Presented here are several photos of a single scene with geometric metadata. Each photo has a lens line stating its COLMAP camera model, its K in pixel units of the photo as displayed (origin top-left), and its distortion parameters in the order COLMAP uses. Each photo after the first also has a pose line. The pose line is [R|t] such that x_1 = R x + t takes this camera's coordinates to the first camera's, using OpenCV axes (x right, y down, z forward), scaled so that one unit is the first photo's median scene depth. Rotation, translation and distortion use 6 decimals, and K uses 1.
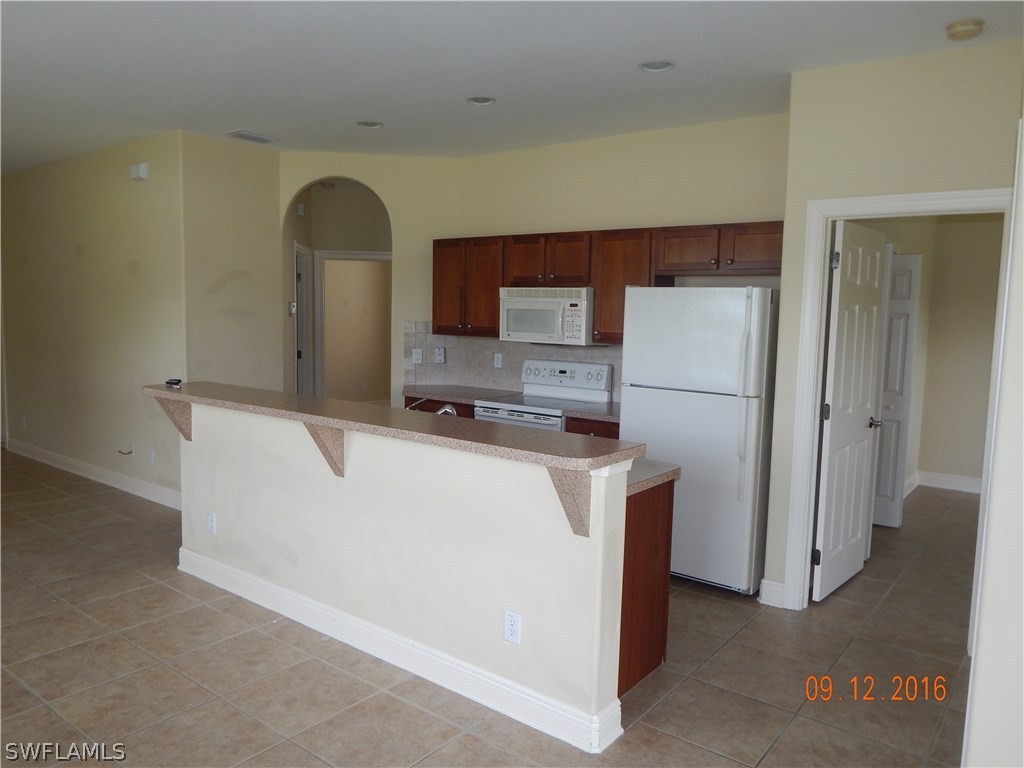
lens RADIAL K [[742.4, 0, 514.1], [0, 742.4, 379.6], [0, 0, 1]] dist [-0.003728, -0.002625]
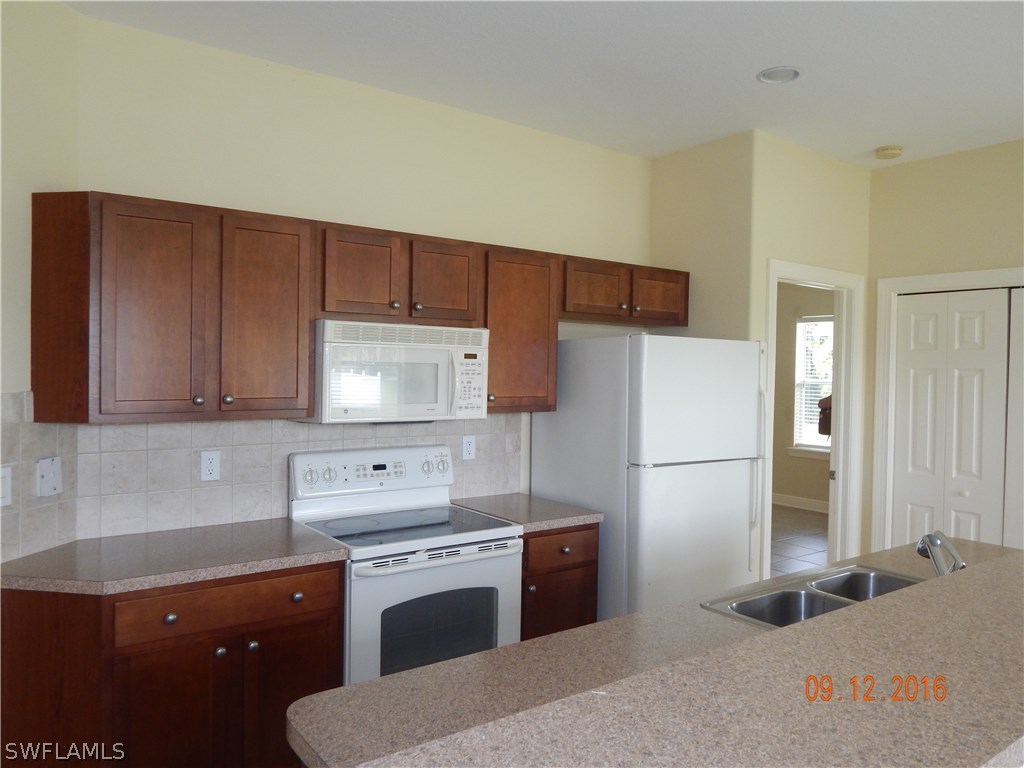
lens RADIAL K [[742.4, 0, 514.1], [0, 742.4, 379.6], [0, 0, 1]] dist [-0.003728, -0.002625]
pose [[0.268803, -0.030836, 0.962702, -0.520927], [0.080272, 0.996728, 0.009513, -0.084717], [-0.959844, 0.074721, 0.270398, 0.808045]]
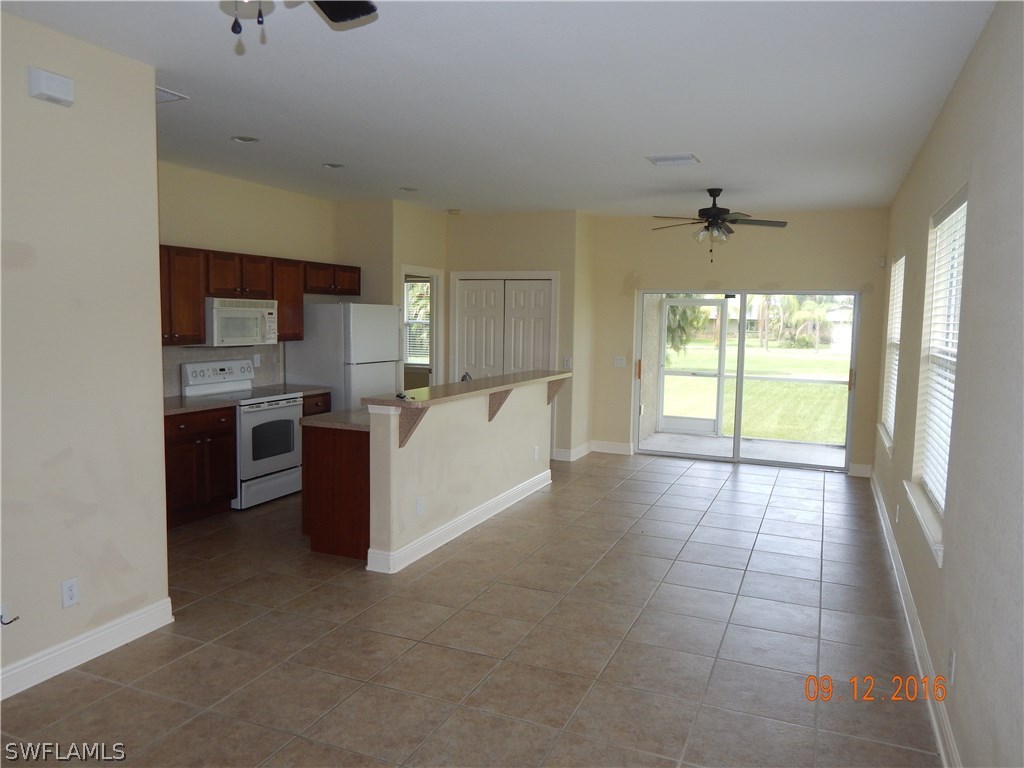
lens RADIAL K [[742.4, 0, 514.1], [0, 742.4, 379.6], [0, 0, 1]] dist [-0.003728, -0.002625]
pose [[-0.257725, -0.109177, 0.960030, -1.297701], [0.071718, 0.988693, 0.131690, -0.127900], [-0.963553, 0.102791, -0.246981, 0.934903]]
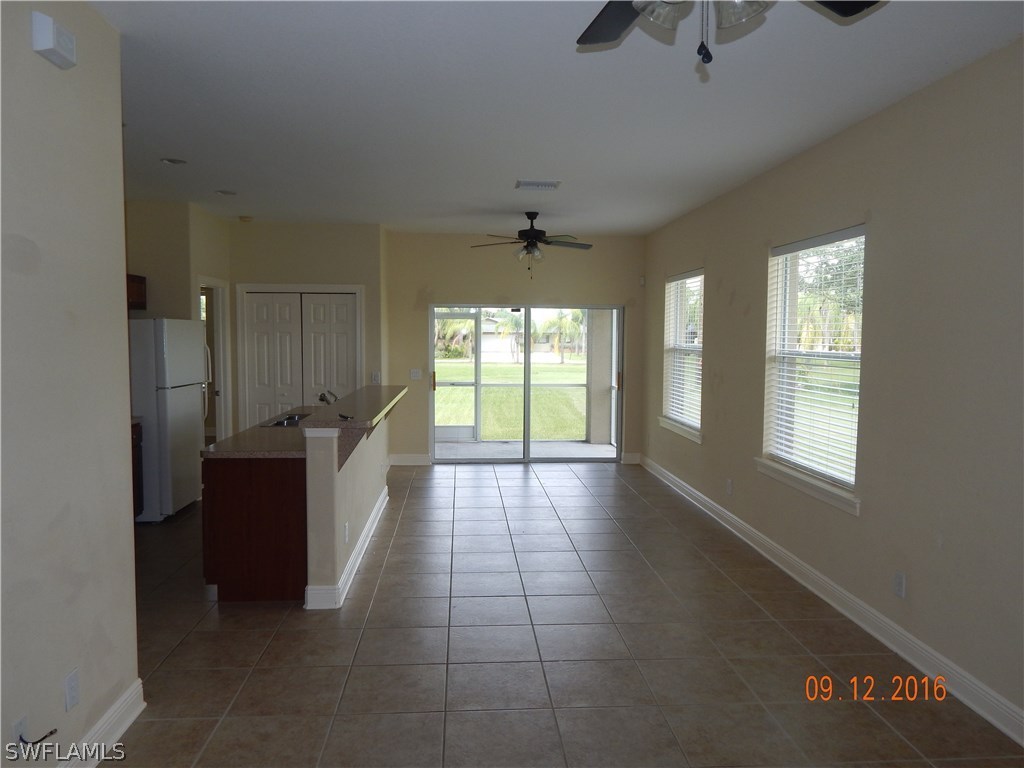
lens RADIAL K [[742.4, 0, 514.1], [0, 742.4, 379.6], [0, 0, 1]] dist [-0.003728, -0.002625]
pose [[-0.669074, -0.070688, 0.739826, -1.151615], [0.055090, 0.988011, 0.144223, -0.152879], [-0.741151, 0.137253, -0.657158, 1.257143]]
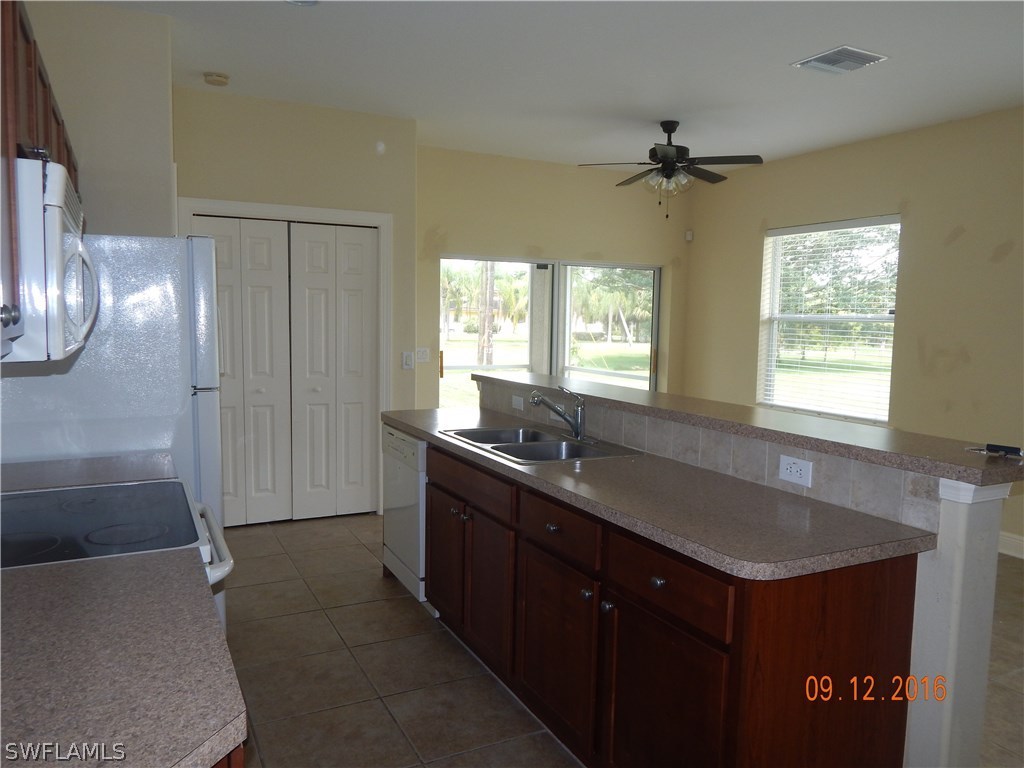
lens RADIAL K [[742.4, 0, 514.1], [0, 742.4, 379.6], [0, 0, 1]] dist [-0.003728, -0.002625]
pose [[-0.907776, -0.071802, 0.413265, -0.316462], [0.006107, 0.982873, 0.184182, -0.105245], [-0.419412, 0.169720, -0.891790, 1.293722]]
